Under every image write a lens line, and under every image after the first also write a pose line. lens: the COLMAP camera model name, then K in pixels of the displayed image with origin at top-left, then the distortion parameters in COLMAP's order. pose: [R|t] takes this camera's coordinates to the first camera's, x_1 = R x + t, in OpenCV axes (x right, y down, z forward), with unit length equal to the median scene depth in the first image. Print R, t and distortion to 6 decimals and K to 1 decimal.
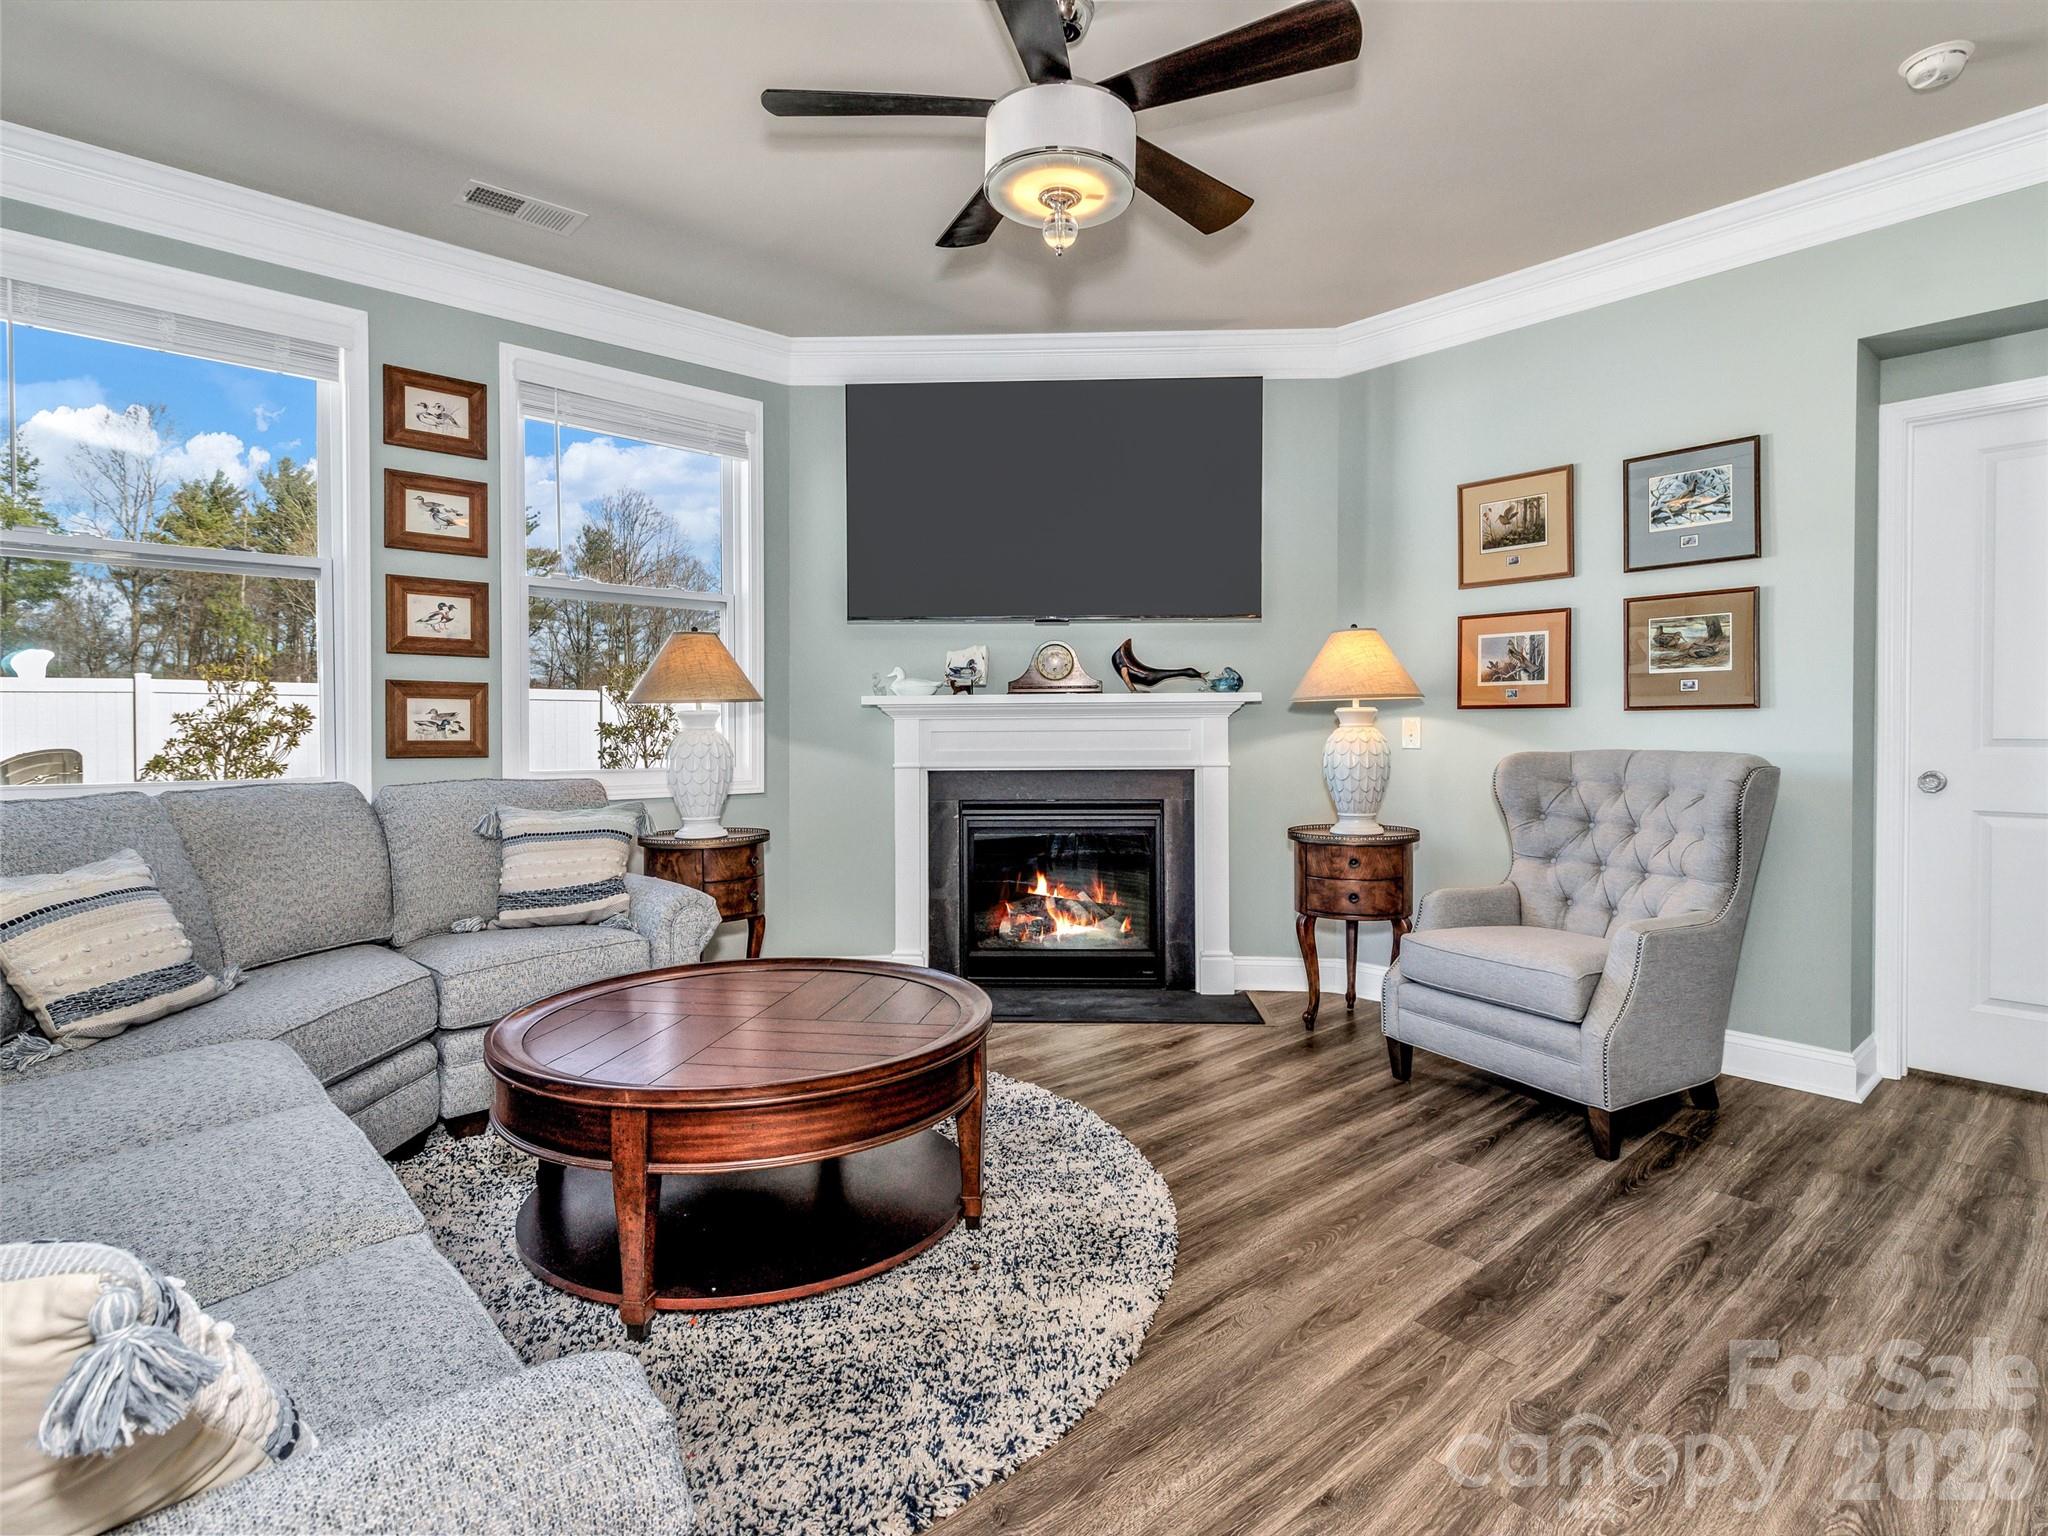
lens RADIAL K [[1061.4, 0, 1028.7], [0, 1061.4, 739.0], [0, 0, 1]] dist [0.000840, 0.000753]
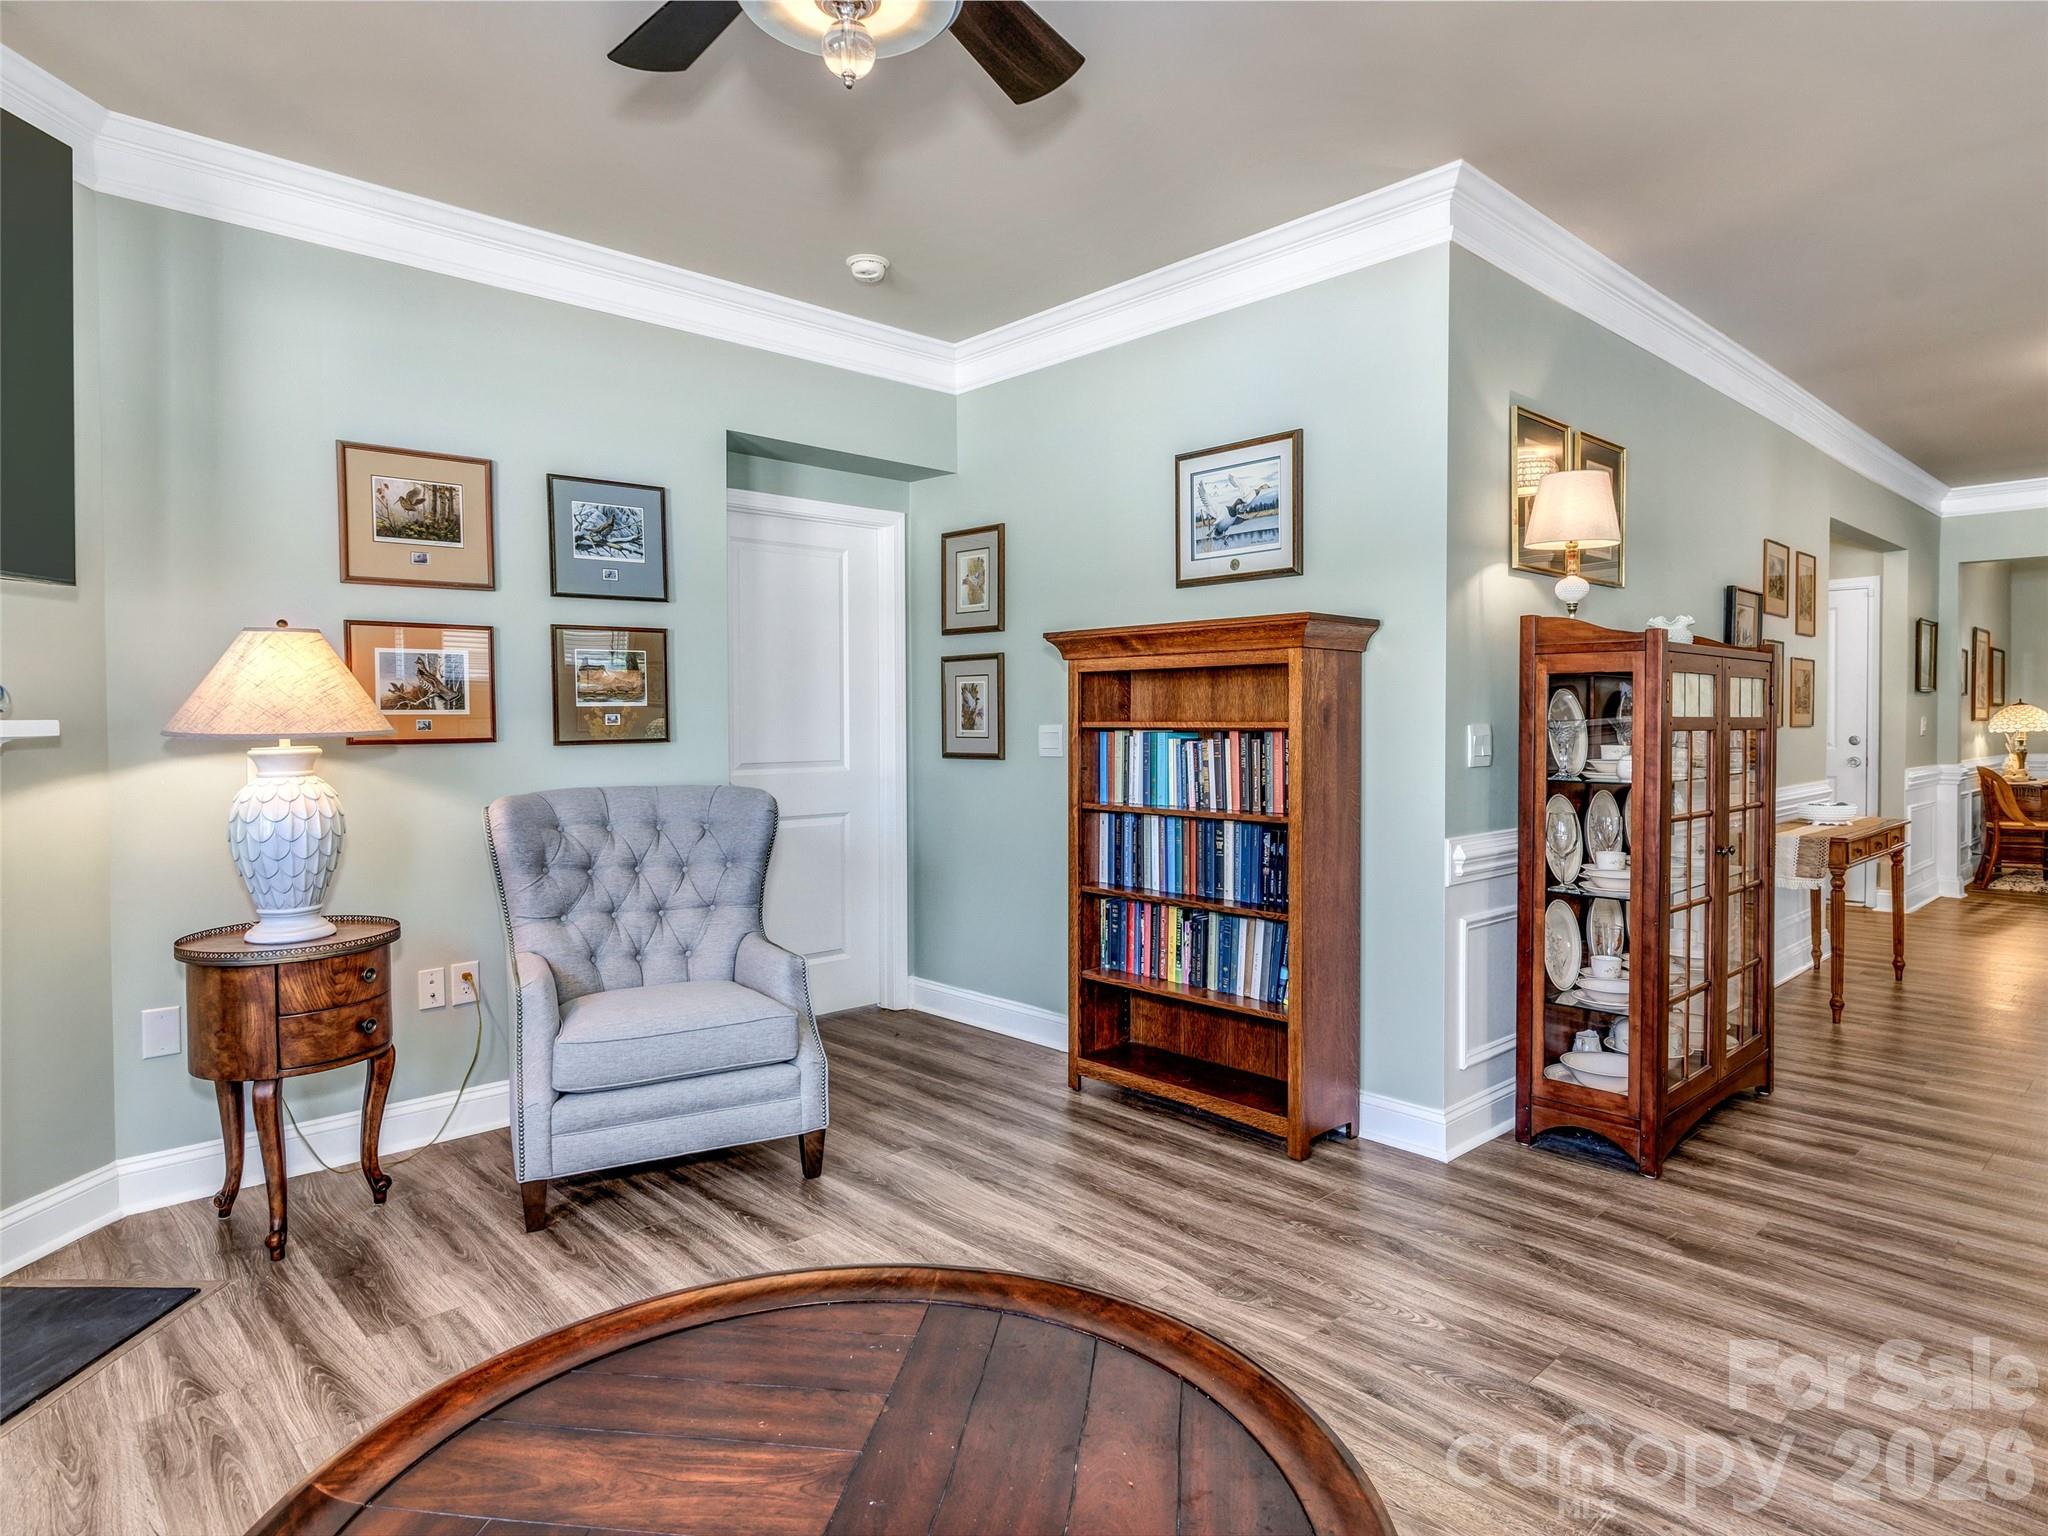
lens RADIAL K [[1179.0, 0, 1028.3], [0, 1179.0, 743.6], [0, 0, 1]] dist [0.002310, 0.000088]
pose [[-0.015266, -0.019284, 0.999697, -0.460810], [0.017494, 0.999656, 0.019550, -0.040403], [-0.999730, 0.017787, -0.014923, 0.588391]]
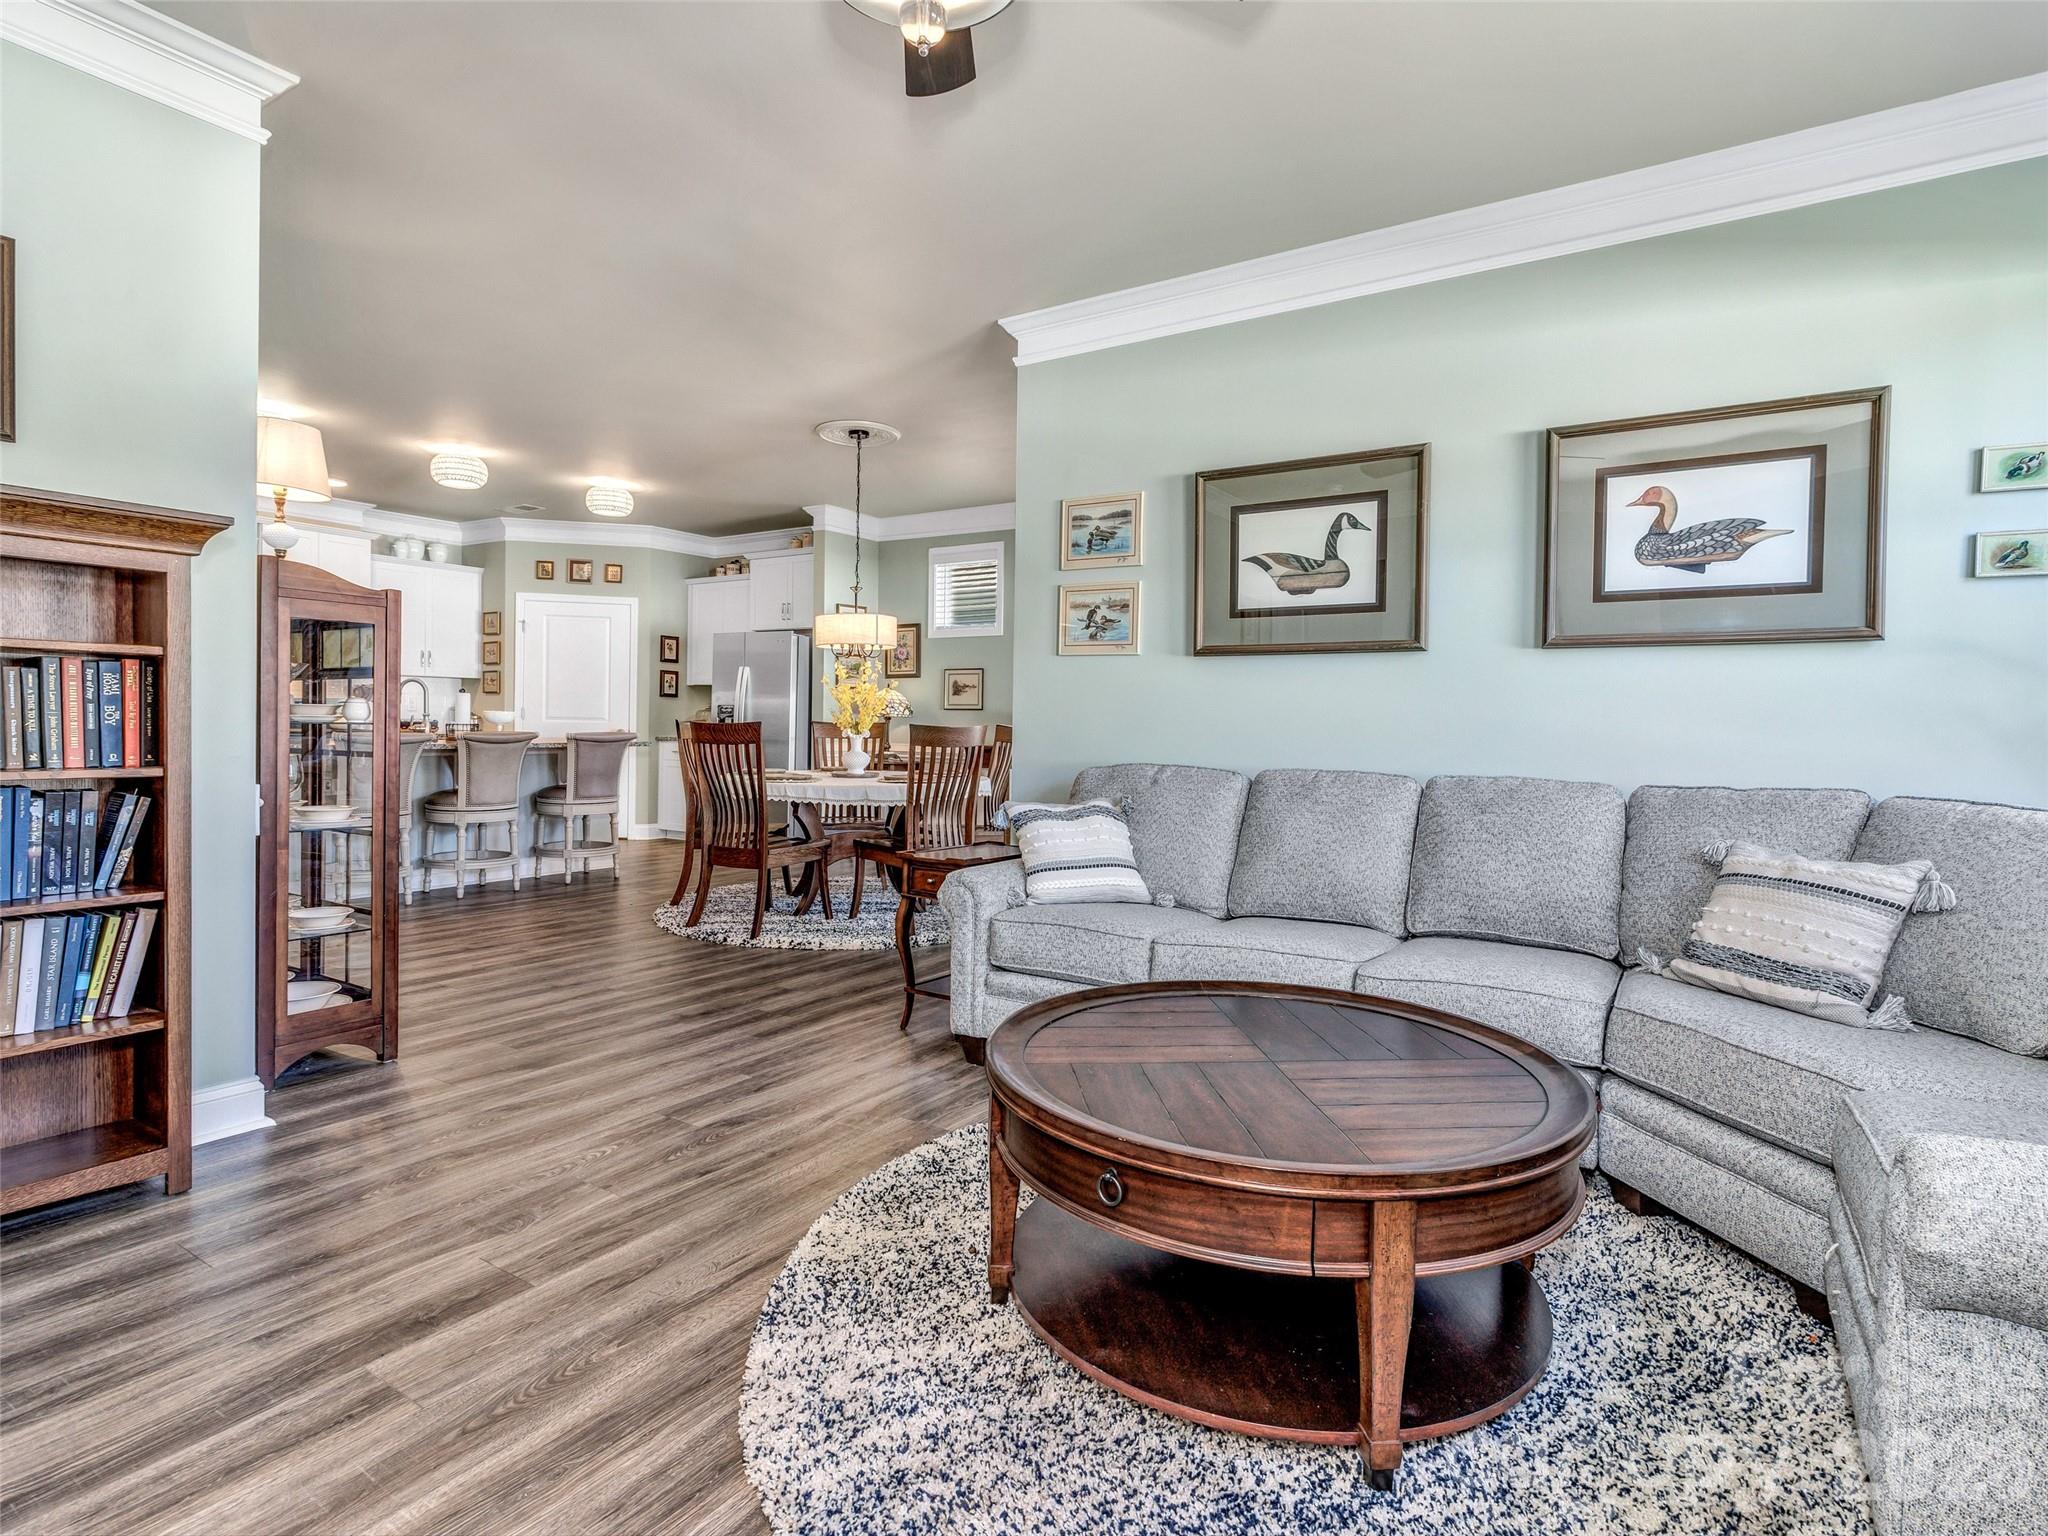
lens RADIAL K [[1067.3, 0, 1029.6], [0, 1067.3, 740.5], [0, 0, 1]] dist [-0.001268, 0.001906]
pose [[-0.968747, -0.010007, -0.247848, 0.086688], [-0.018140, 0.999369, 0.030552, -0.007868], [0.247386, 0.034093, -0.968317, 1.123889]]
